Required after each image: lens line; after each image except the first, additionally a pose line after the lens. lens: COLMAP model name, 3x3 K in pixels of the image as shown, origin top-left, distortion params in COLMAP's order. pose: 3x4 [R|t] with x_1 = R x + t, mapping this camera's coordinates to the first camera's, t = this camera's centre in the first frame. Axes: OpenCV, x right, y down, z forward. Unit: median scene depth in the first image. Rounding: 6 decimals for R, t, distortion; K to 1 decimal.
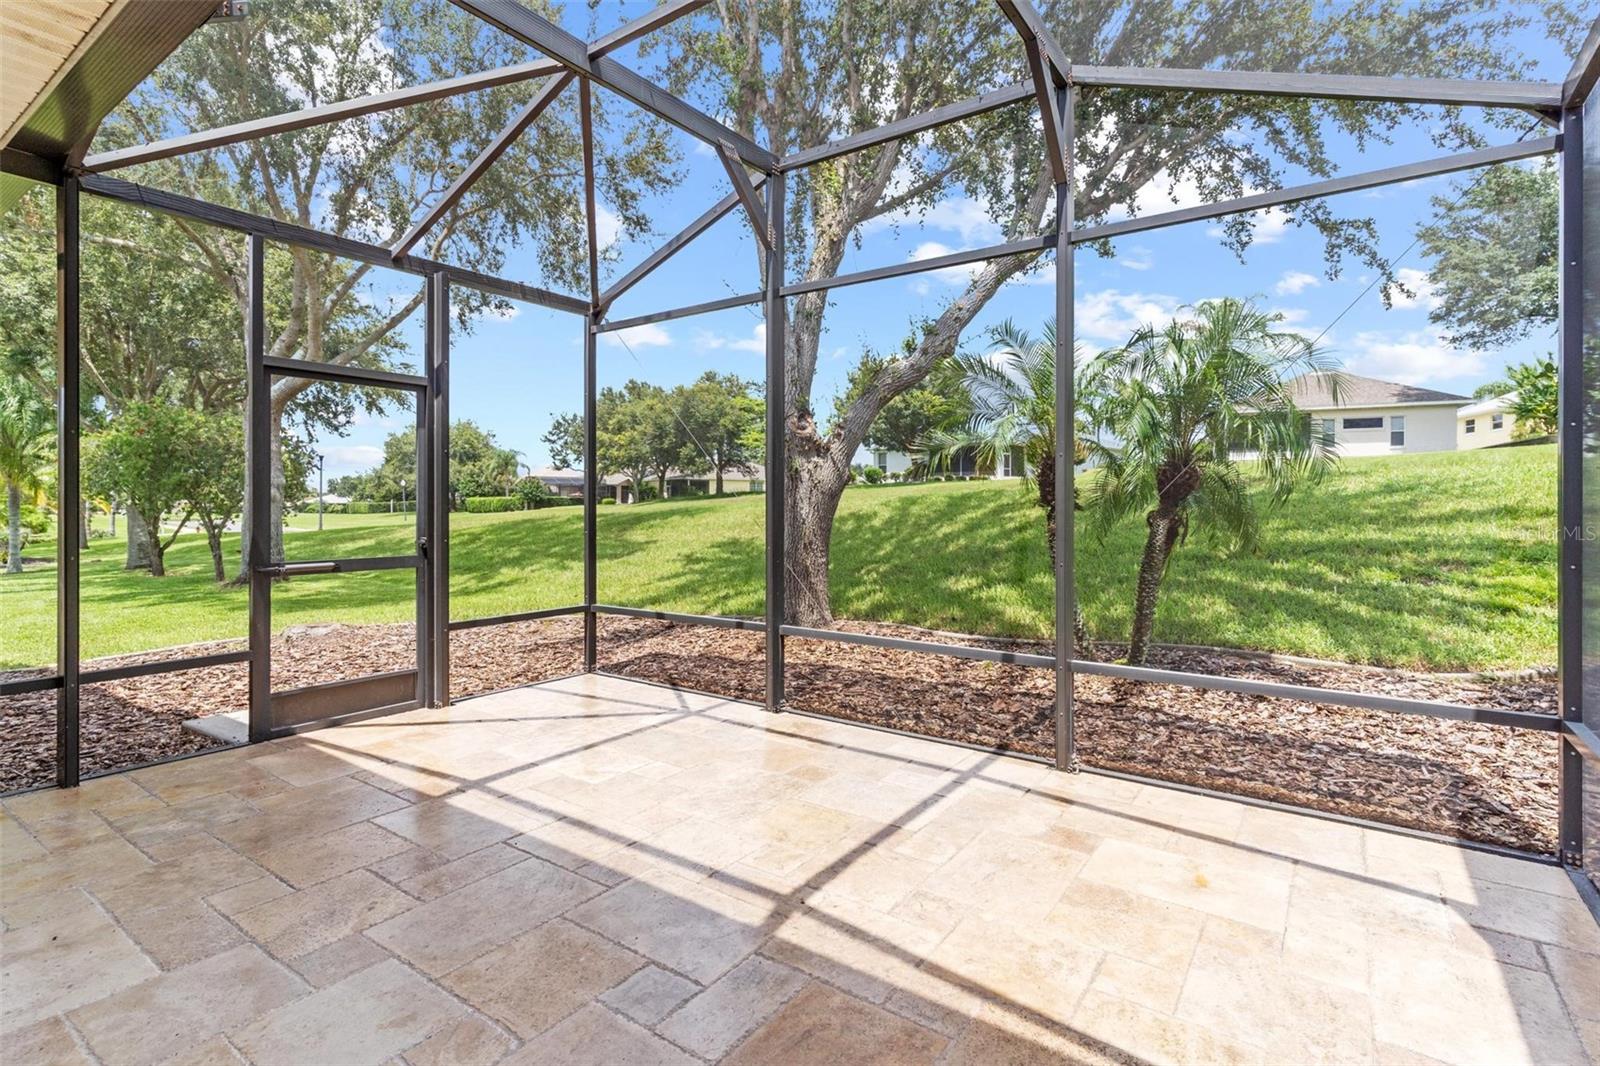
lens RADIAL K [[772.4, 0, 806.1], [0, 772.4, 510.5], [0, 0, 1]] dist [-0.000298, -0.001658]
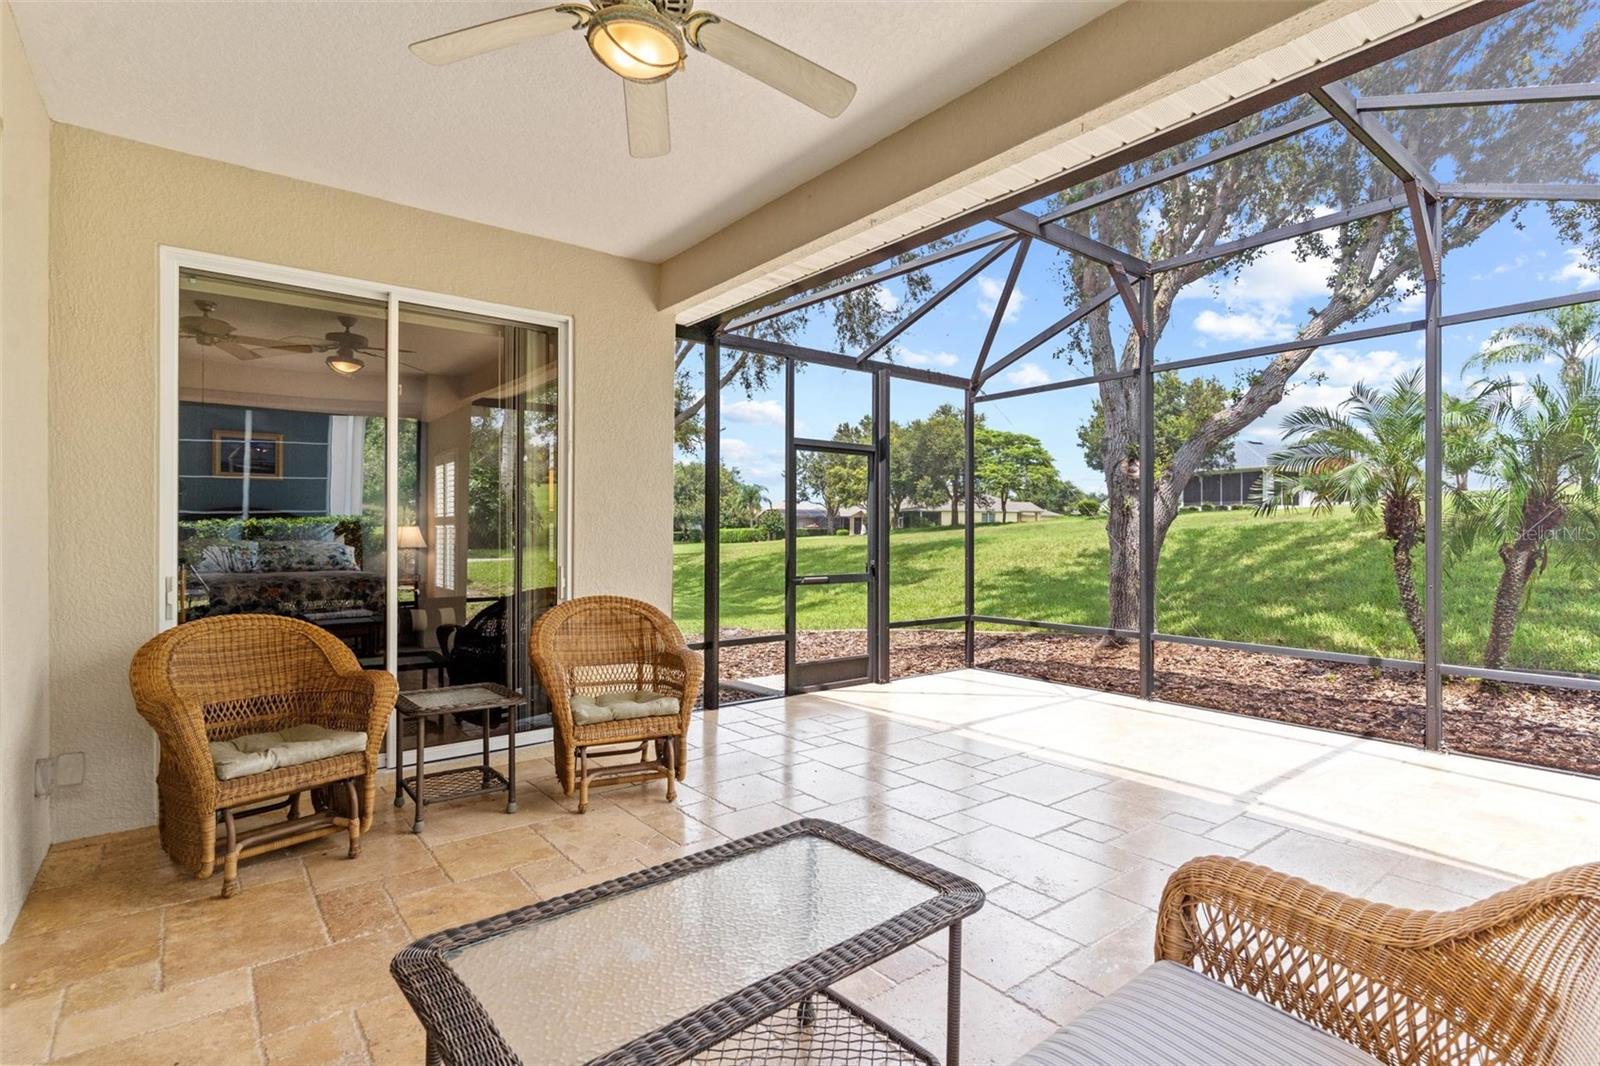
lens RADIAL K [[772.4, 0, 794.6], [0, 772.4, 537.3], [0, 0, 1]] dist [-0.000298, -0.001658]
pose [[0.957143, 0.002013, -0.289610, -0.146715], [-0.003531, 0.999983, -0.004719, -0.000194], [0.289596, 0.005539, 0.957133, -0.245441]]
